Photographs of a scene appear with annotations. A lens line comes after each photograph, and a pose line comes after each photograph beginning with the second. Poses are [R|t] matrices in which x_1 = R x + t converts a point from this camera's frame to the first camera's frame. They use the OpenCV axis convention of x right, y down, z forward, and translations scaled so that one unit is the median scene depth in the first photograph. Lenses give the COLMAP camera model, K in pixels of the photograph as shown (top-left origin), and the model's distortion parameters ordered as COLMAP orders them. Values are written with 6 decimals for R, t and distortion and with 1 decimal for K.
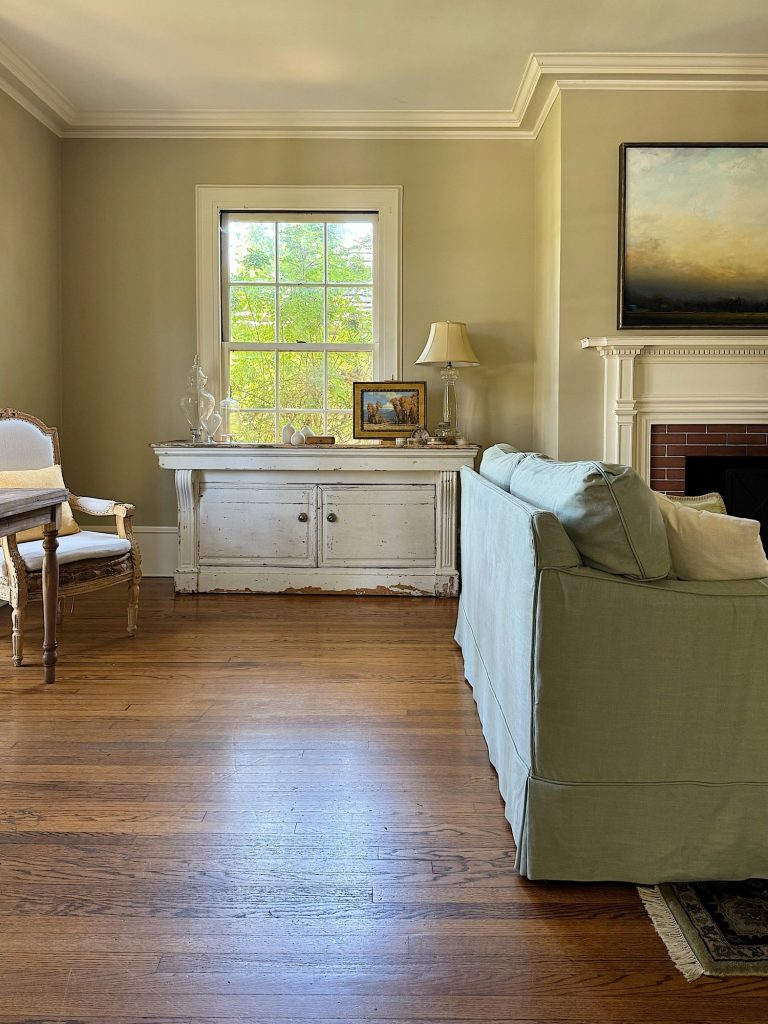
lens RADIAL K [[816.9, 0, 395.1], [0, 816.9, 447.6], [0, 0, 1]] dist [0.055043, -0.071412]
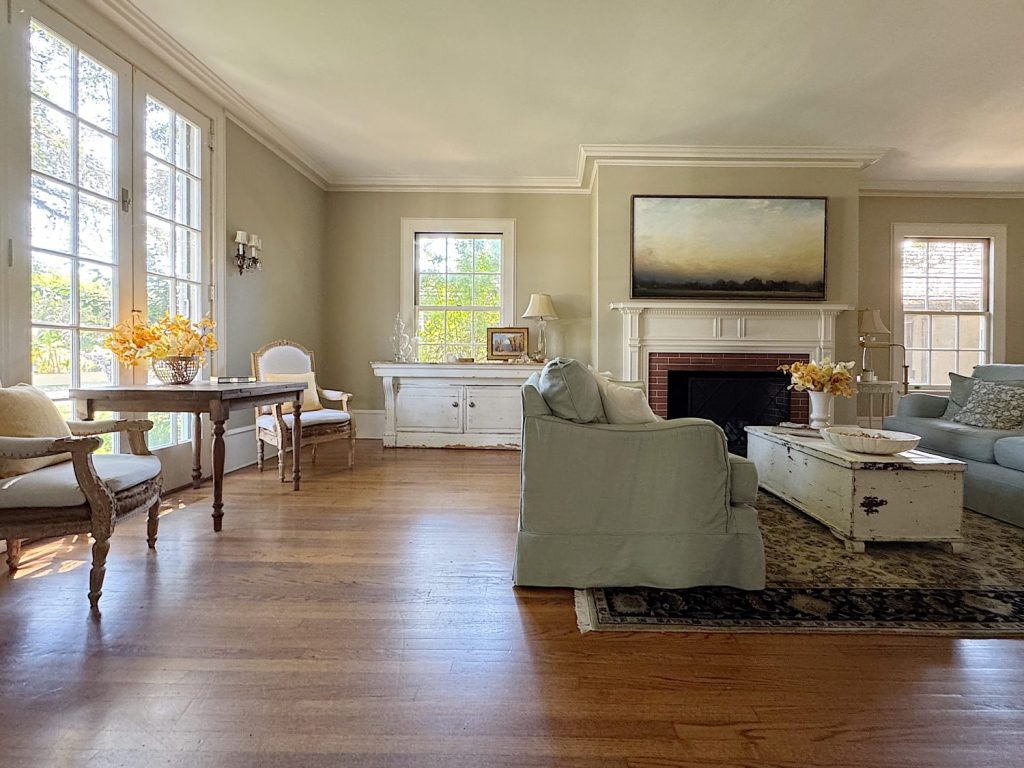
lens RADIAL K [[475.5, 0, 543.2], [0, 475.5, 364.3], [0, 0, 1]] dist [-0.001682, -0.000644]
pose [[0.999958, 0.009173, 0.000436, 0.084888], [-0.009161, 0.999727, -0.021488, 0.021809], [-0.000633, 0.021483, 0.999769, -0.025085]]
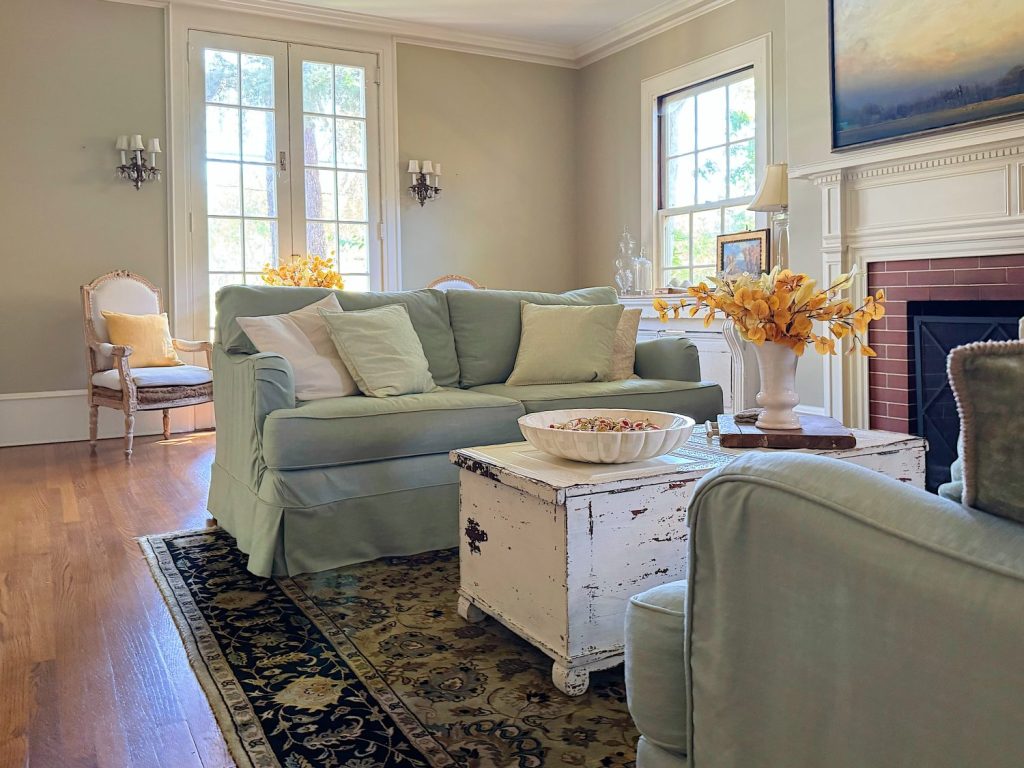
lens RADIAL K [[851.8, 0, 512.7], [0, 851.8, 320.1], [0, 0, 1]] dist [0.003862, -0.006243]
pose [[0.494243, 0.010119, -0.869265, 0.886549], [-0.015873, 0.999871, 0.002615, 0.033576], [0.869179, 0.012506, 0.494340, 0.269946]]
